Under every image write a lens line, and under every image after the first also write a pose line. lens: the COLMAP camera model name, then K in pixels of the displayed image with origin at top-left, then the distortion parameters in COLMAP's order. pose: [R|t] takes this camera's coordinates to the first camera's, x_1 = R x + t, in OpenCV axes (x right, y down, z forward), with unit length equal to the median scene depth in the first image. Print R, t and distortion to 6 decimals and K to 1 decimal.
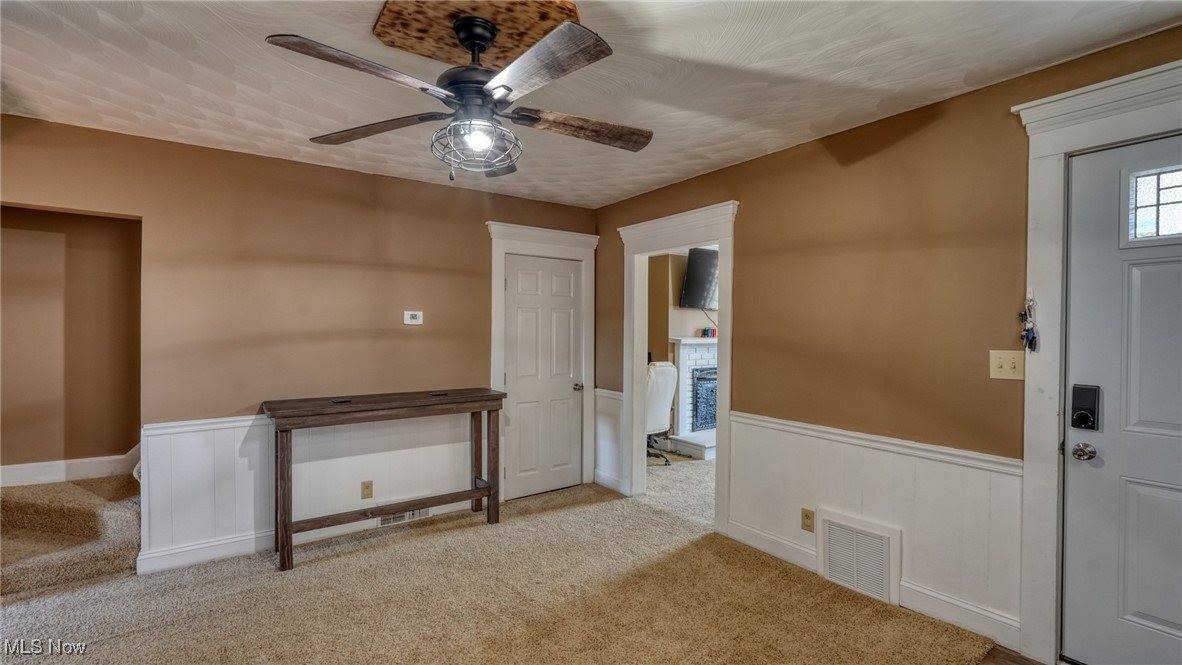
lens RADIAL K [[516.4, 0, 591.9], [0, 516.4, 332.3], [0, 0, 1]] dist [0.001771, 0.000858]
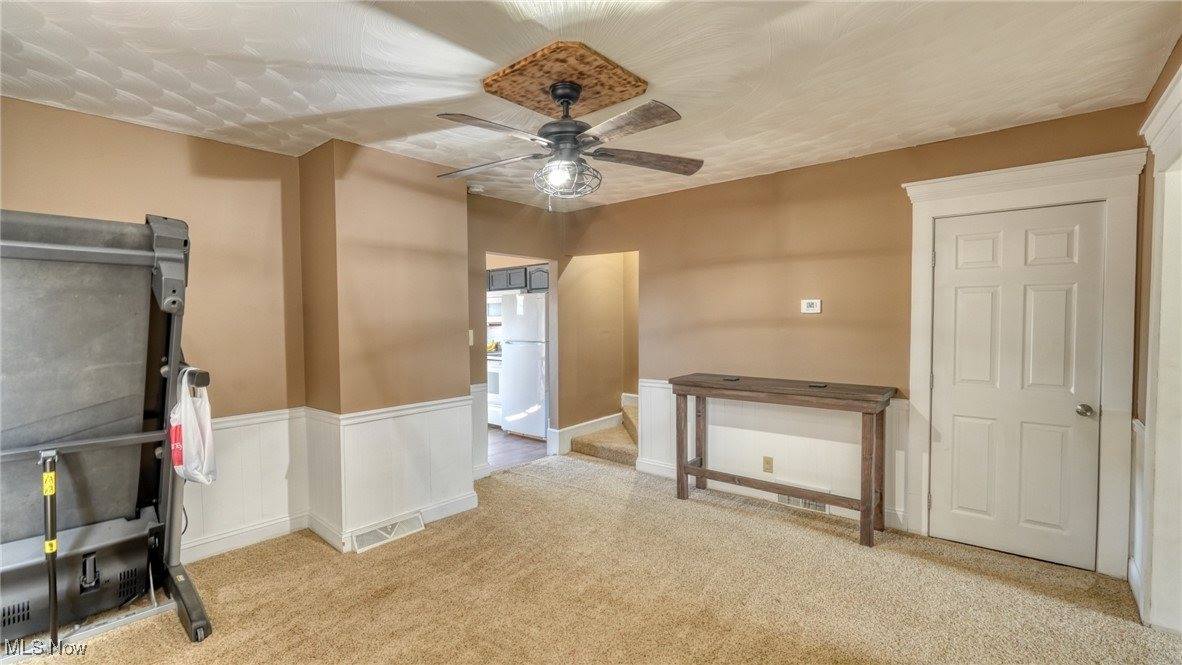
lens RADIAL K [[516.4, 0, 593.1], [0, 516.4, 332.8], [0, 0, 1]] dist [0.001771, 0.000858]
pose [[0.268663, 0.021227, -0.963000, 0.493888], [0.000771, 0.999752, 0.022252, 0.000363], [0.963234, -0.006721, 0.268580, 0.336171]]
